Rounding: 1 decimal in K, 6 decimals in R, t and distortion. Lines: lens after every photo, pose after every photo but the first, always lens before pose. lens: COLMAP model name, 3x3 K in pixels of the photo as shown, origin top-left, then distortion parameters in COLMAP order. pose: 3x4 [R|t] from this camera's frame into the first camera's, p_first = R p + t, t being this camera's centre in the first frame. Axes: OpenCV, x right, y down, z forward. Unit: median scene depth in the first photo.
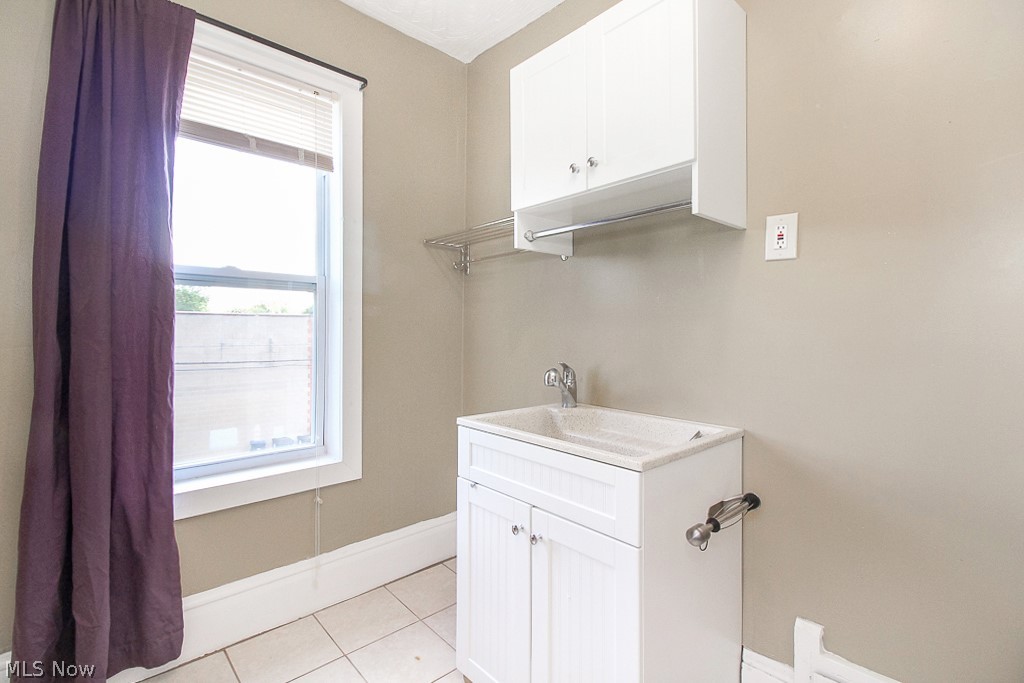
lens RADIAL K [[474.1, 0, 516.1], [0, 474.1, 332.3], [0, 0, 1]] dist [0.001417, -0.000039]
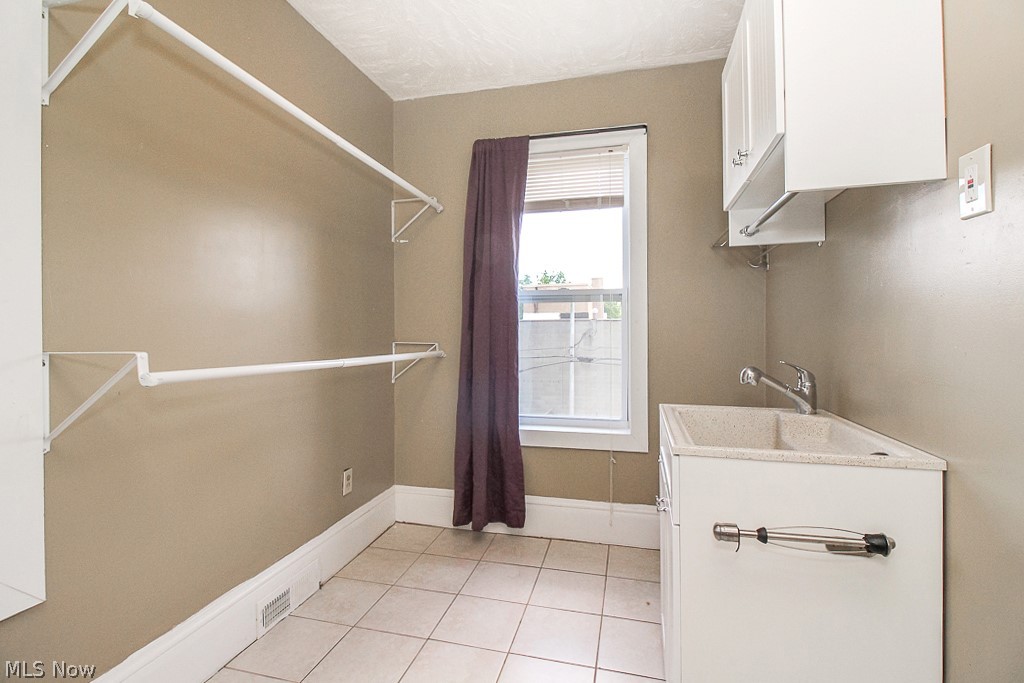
lens RADIAL K [[474.1, 0, 516.1], [0, 474.1, 332.3], [0, 0, 1]] dist [0.001417, -0.000039]
pose [[0.552560, -0.009429, -0.833420, 0.647071], [0.003956, 0.999954, -0.008690, 0.013940], [0.833464, 0.001504, 0.552572, 0.064903]]
